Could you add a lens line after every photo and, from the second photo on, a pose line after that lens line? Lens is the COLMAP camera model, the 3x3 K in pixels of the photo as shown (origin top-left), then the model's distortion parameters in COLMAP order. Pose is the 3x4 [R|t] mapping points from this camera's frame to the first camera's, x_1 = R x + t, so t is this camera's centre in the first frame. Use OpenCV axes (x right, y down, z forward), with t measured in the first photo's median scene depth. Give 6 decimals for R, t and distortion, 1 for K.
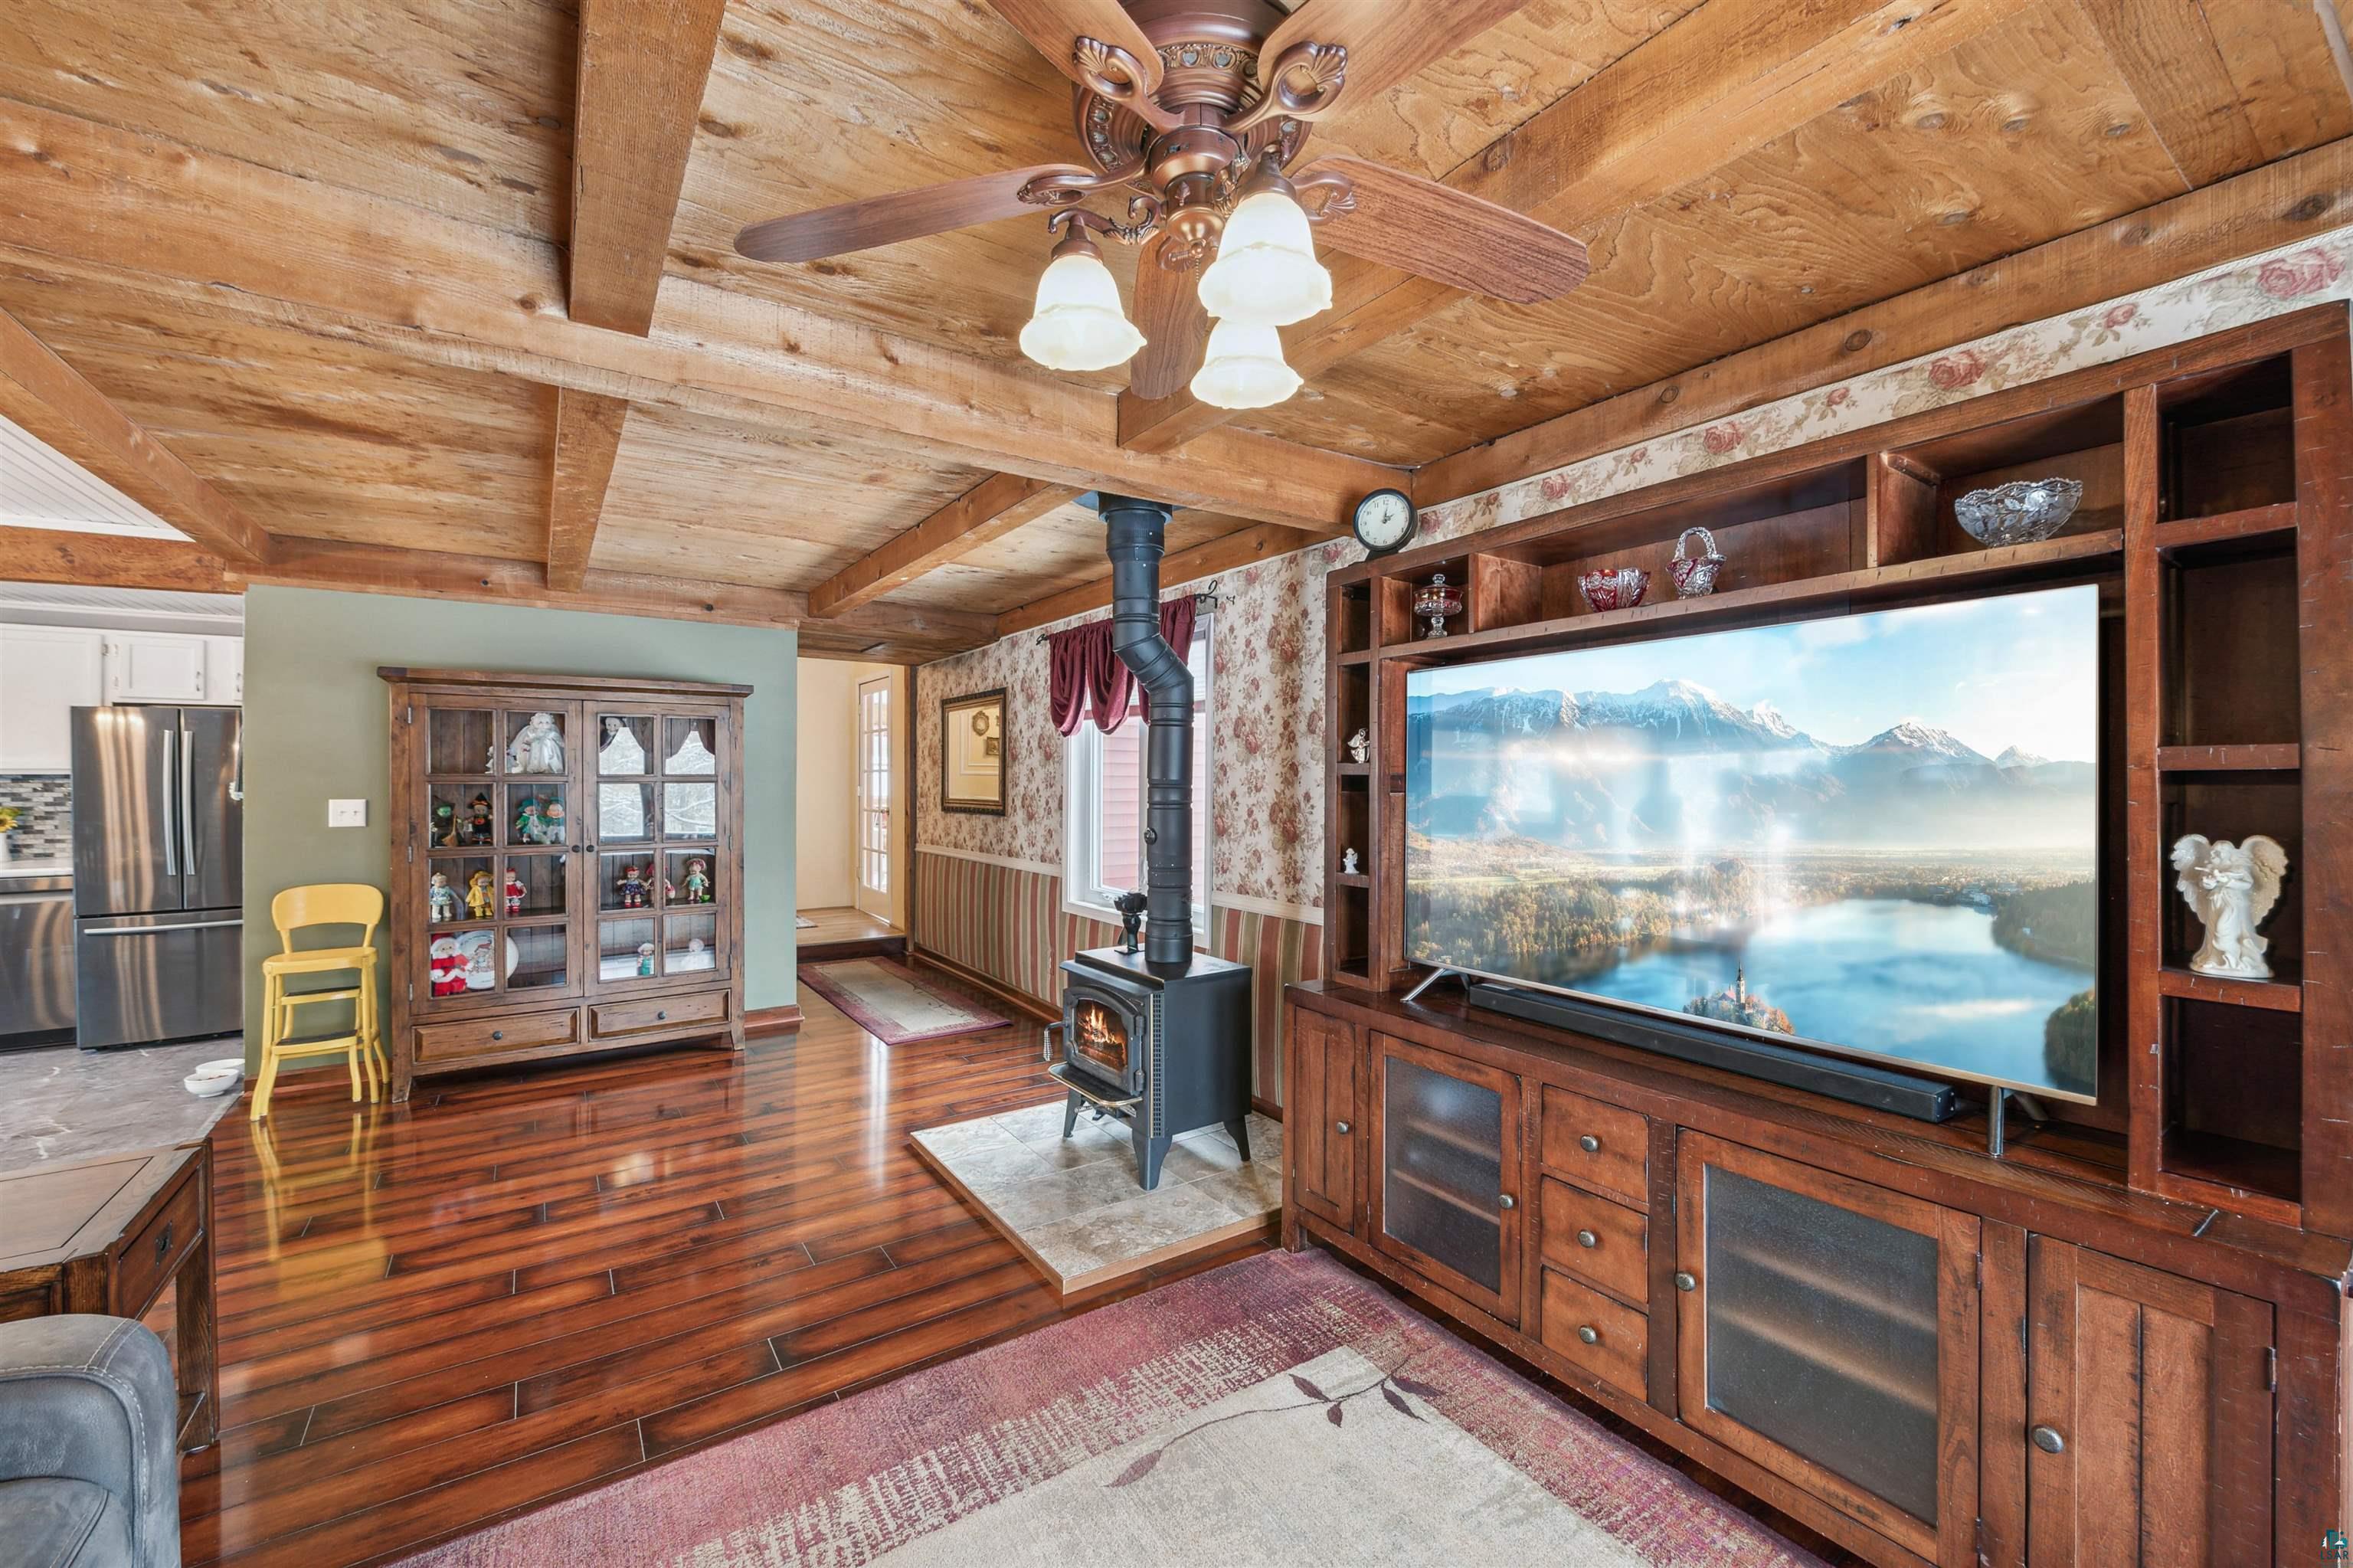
lens RADIAL K [[933.5, 0, 1179.6], [0, 933.5, 774.2], [0, 0, 1]] dist [0.003013, -0.003305]
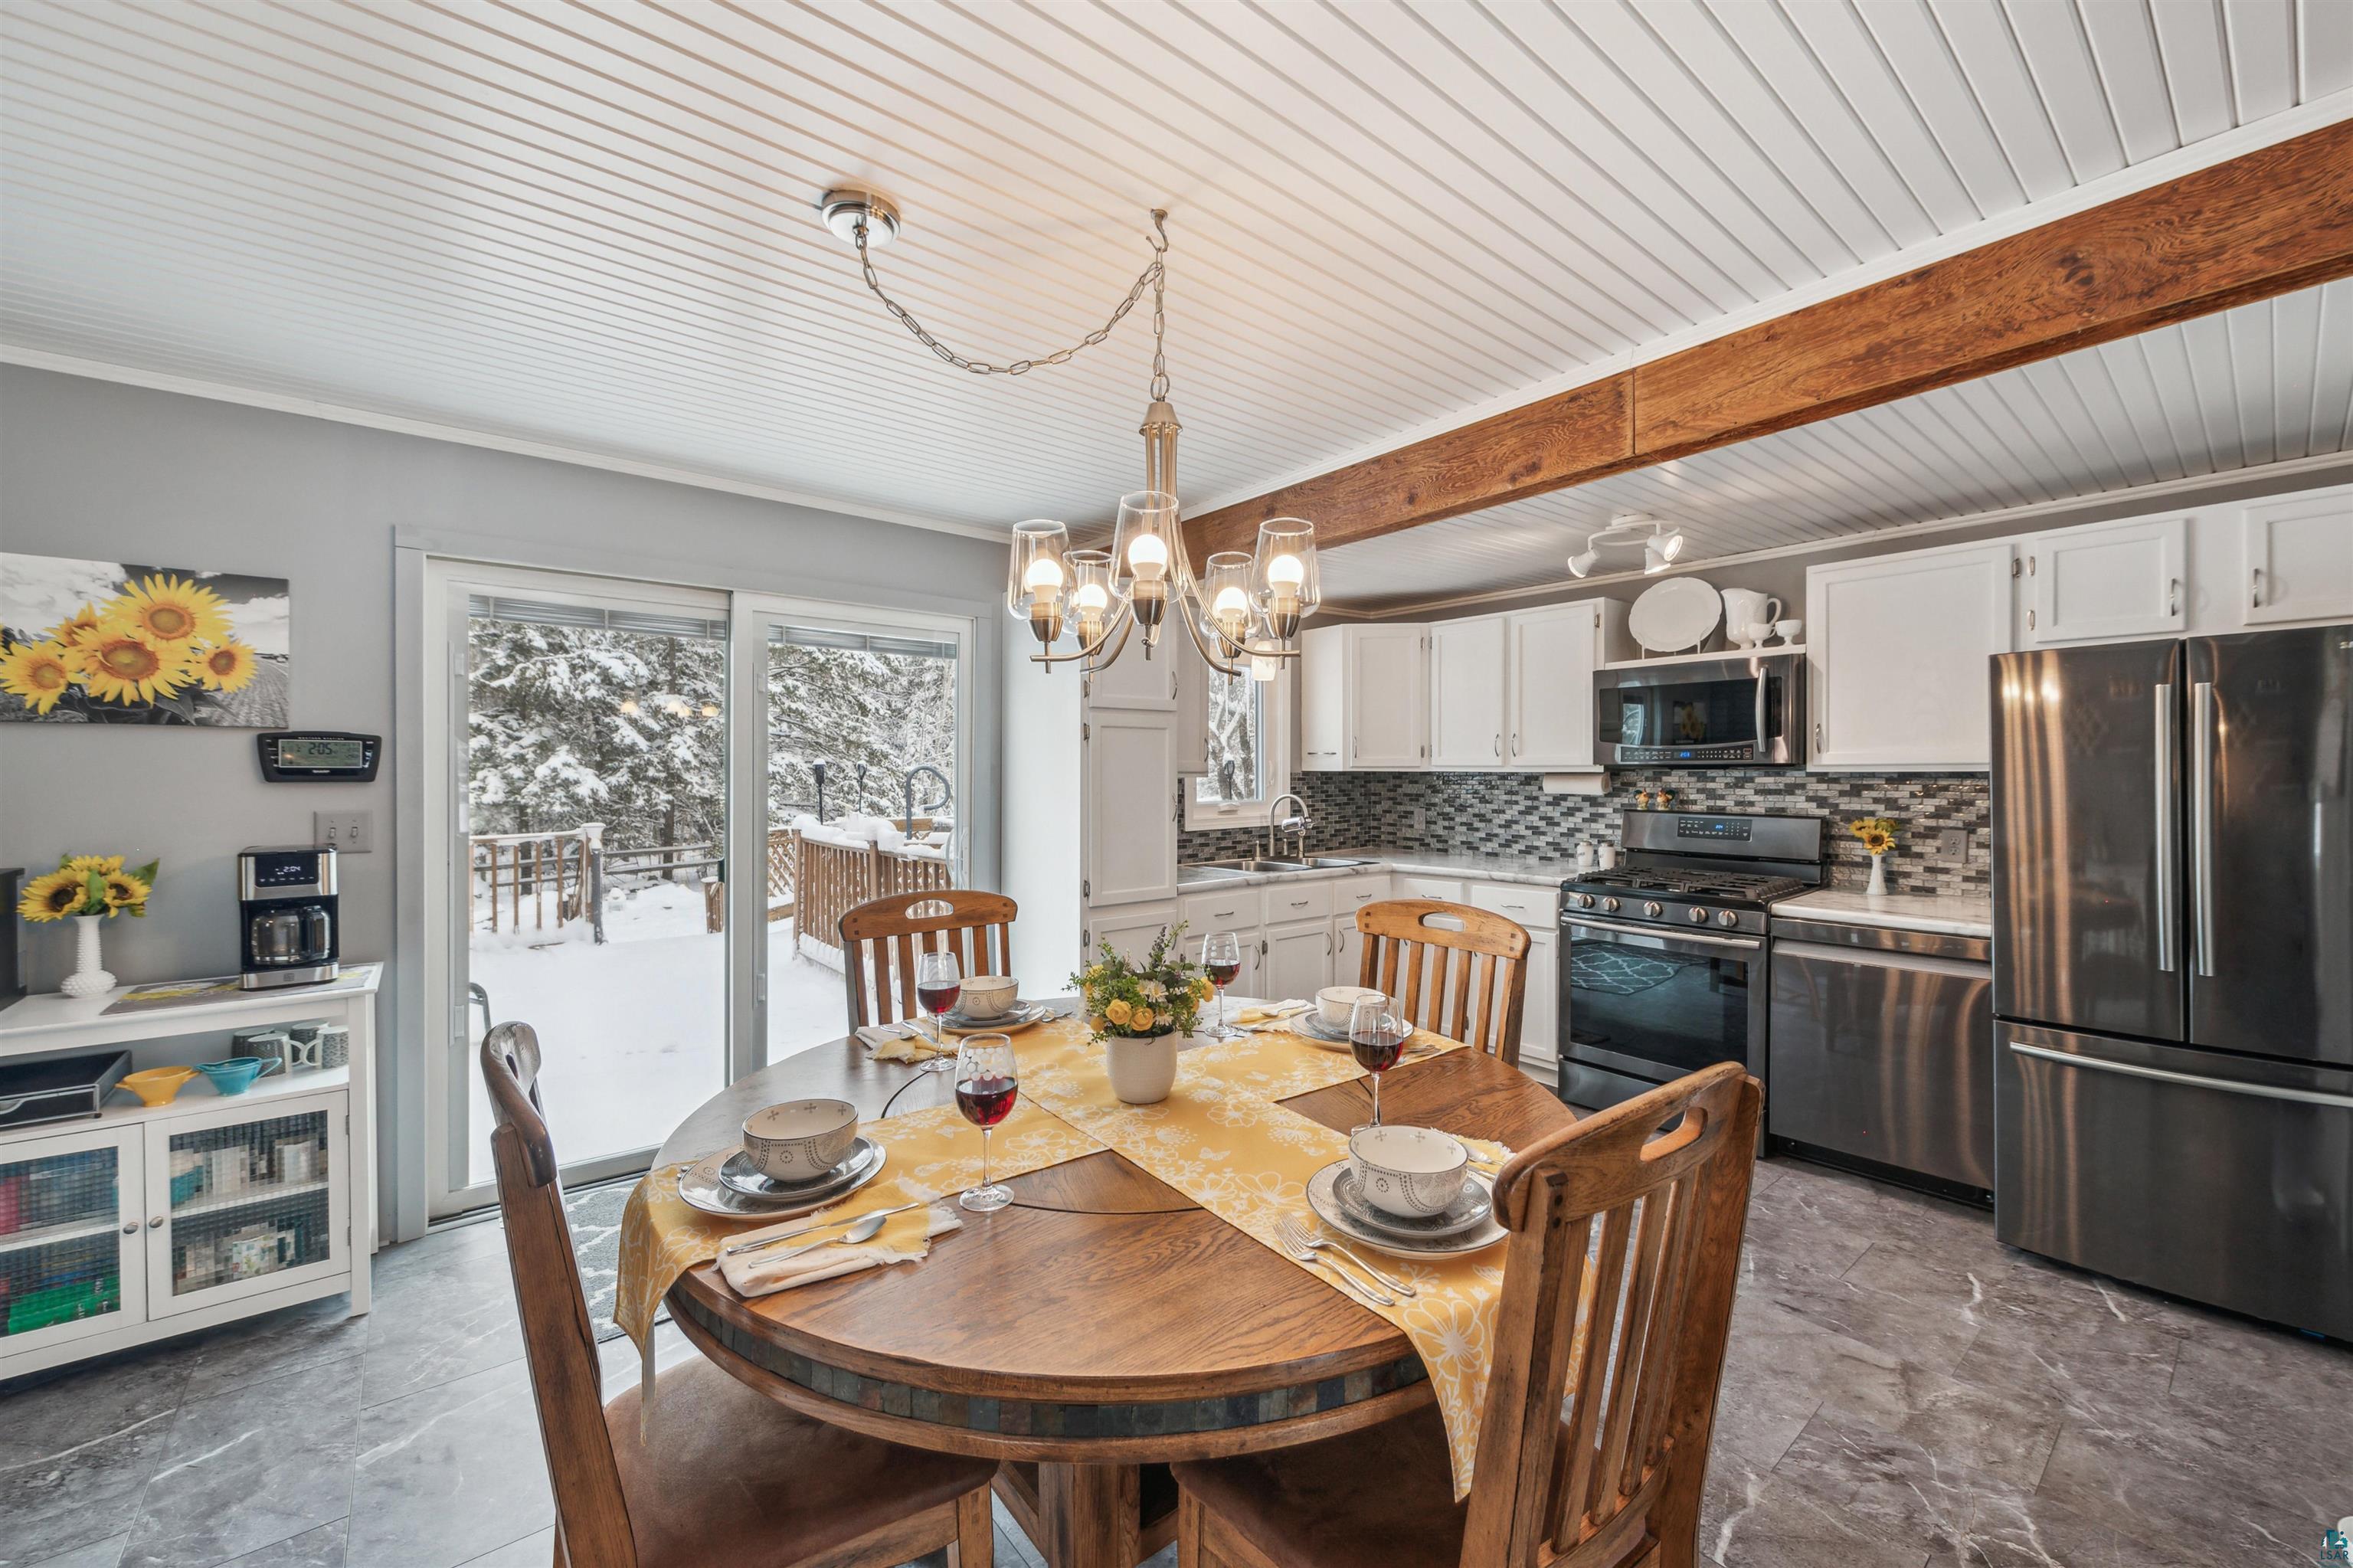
lens RADIAL K [[933.5, 0, 1179.6], [0, 933.5, 774.2], [0, 0, 1]] dist [0.003013, -0.003305]
pose [[0.083567, -0.000042, -0.996502, -0.549966], [0.004109, 0.999992, 0.000302, -0.000561], [0.996494, -0.004120, 0.083567, 0.375650]]
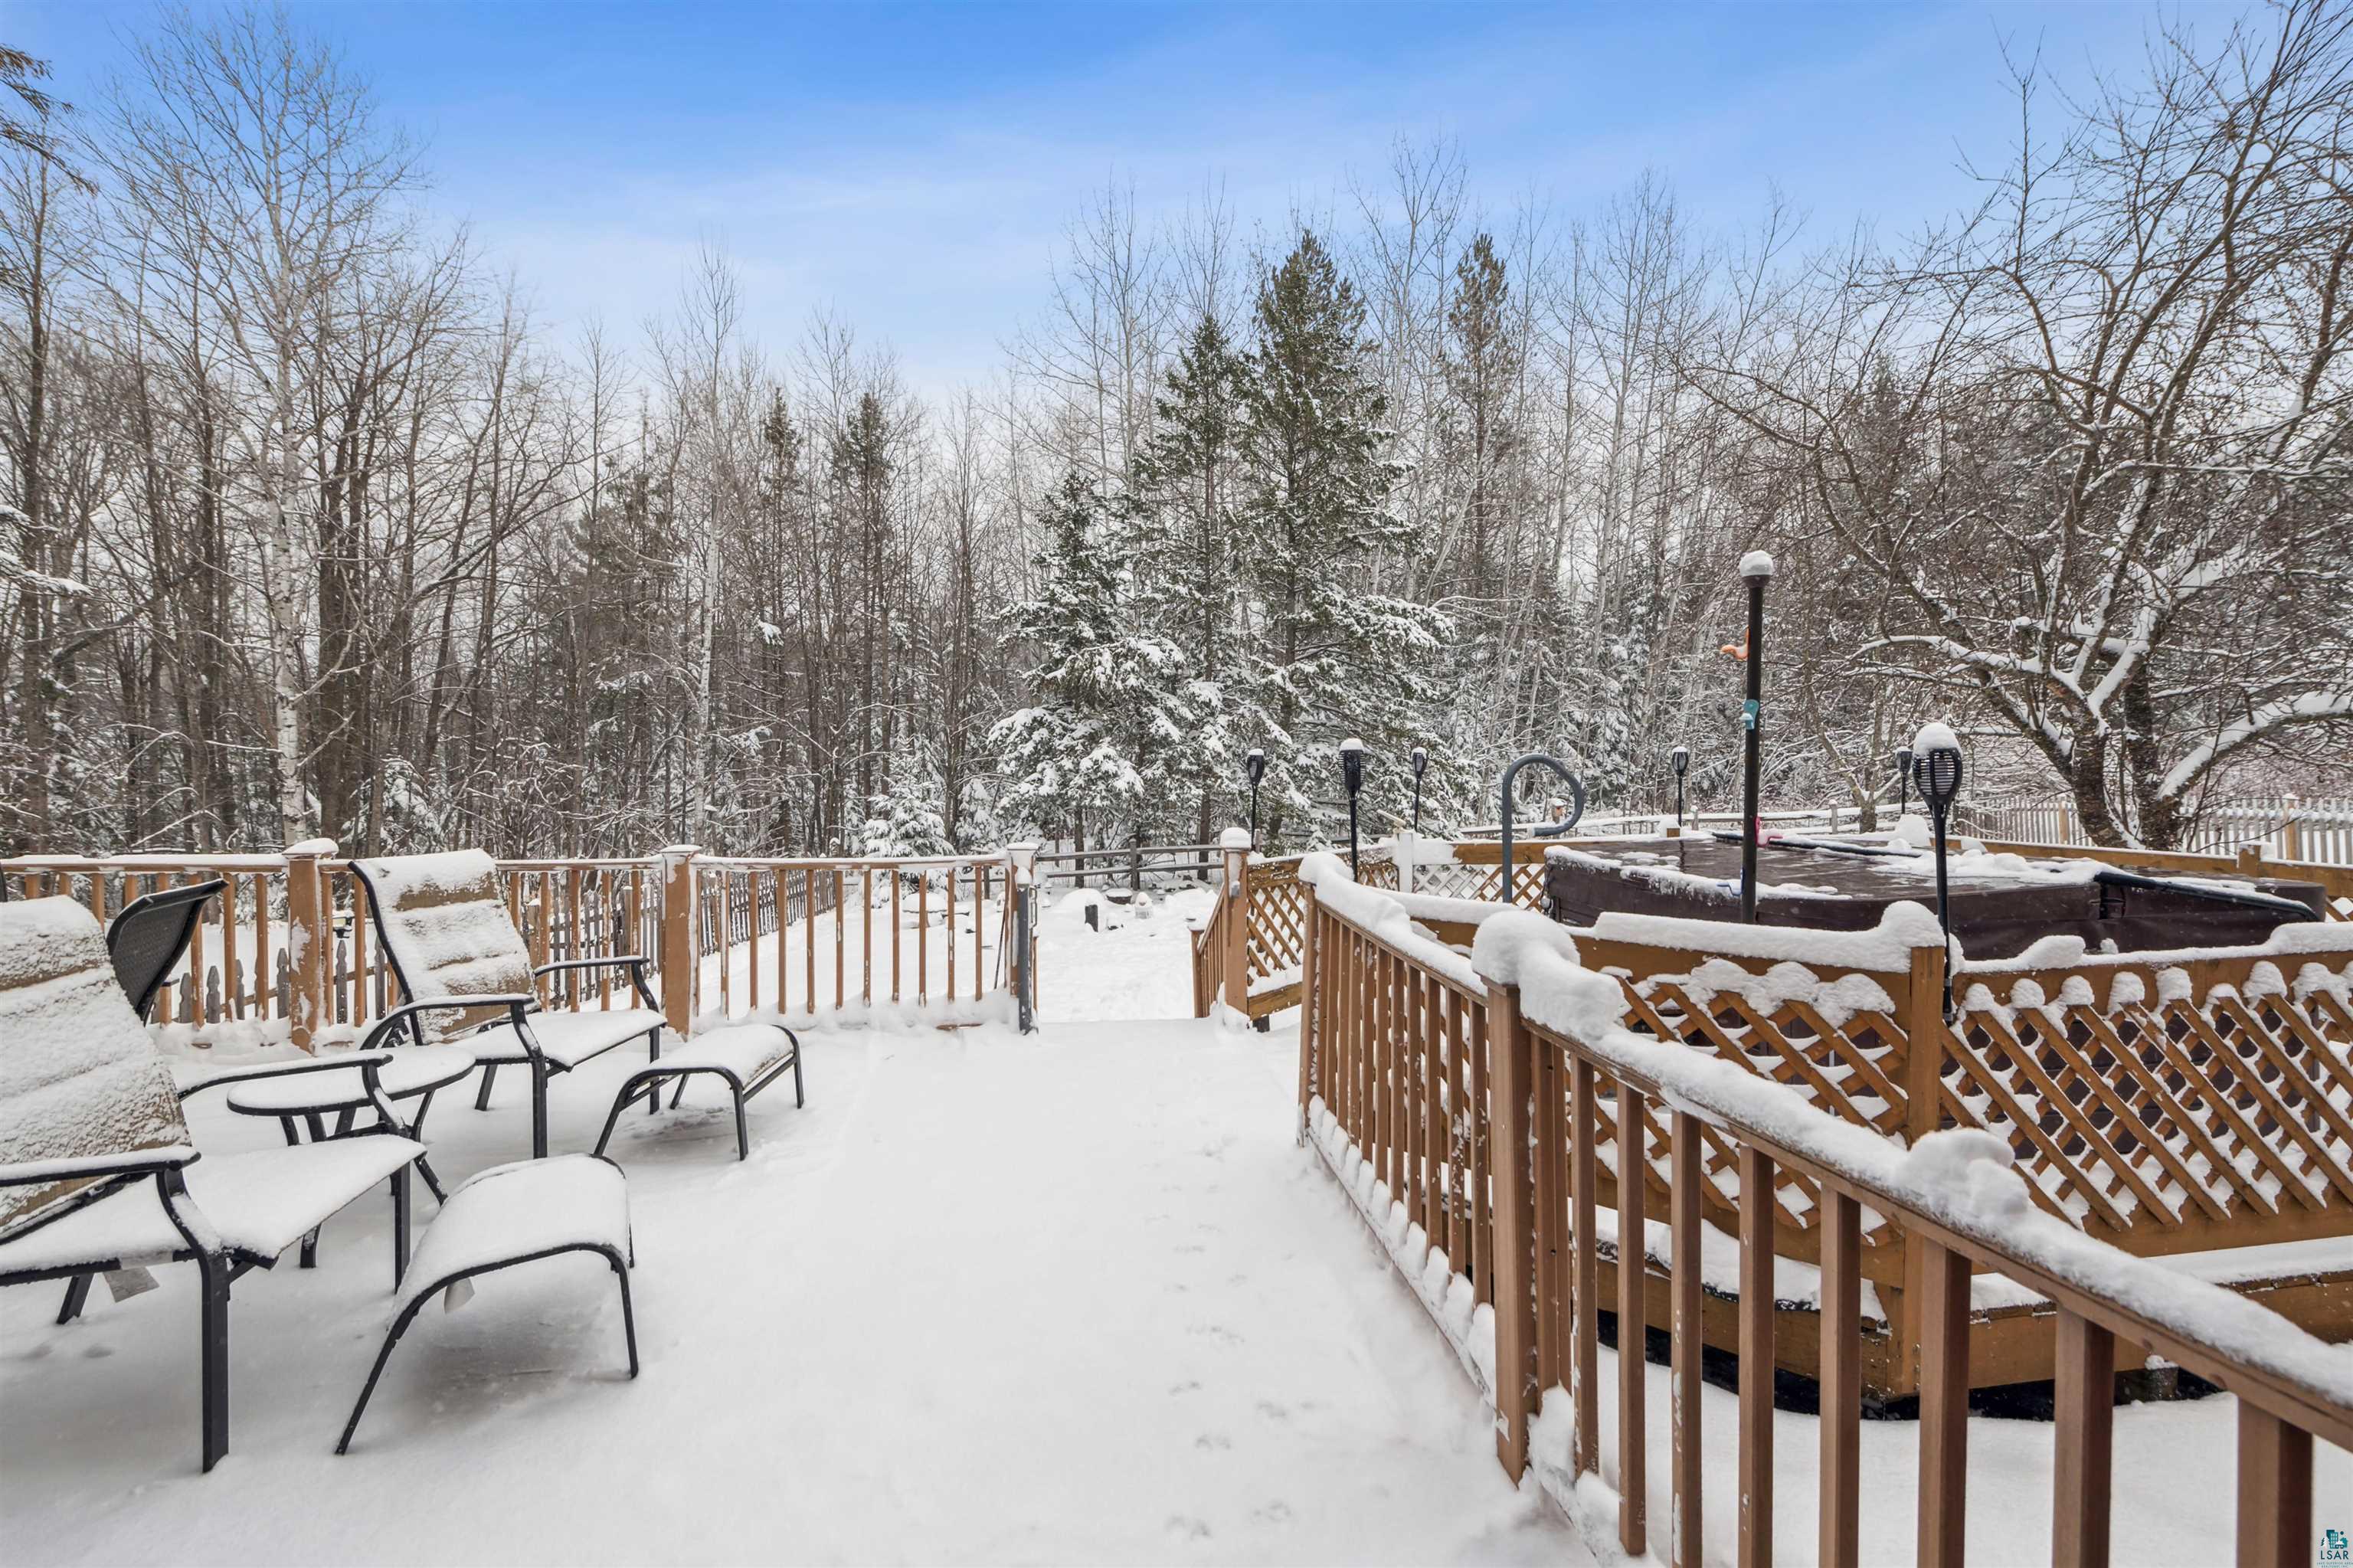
lens RADIAL K [[933.5, 0, 1179.6], [0, 933.5, 774.2], [0, 0, 1]] dist [0.003013, -0.003305]
pose [[-0.456123, 0.004579, -0.889905, -0.795522], [-0.001970, 0.999979, 0.006155, -0.001376], [0.889915, 0.004561, -0.456104, 0.305560]]
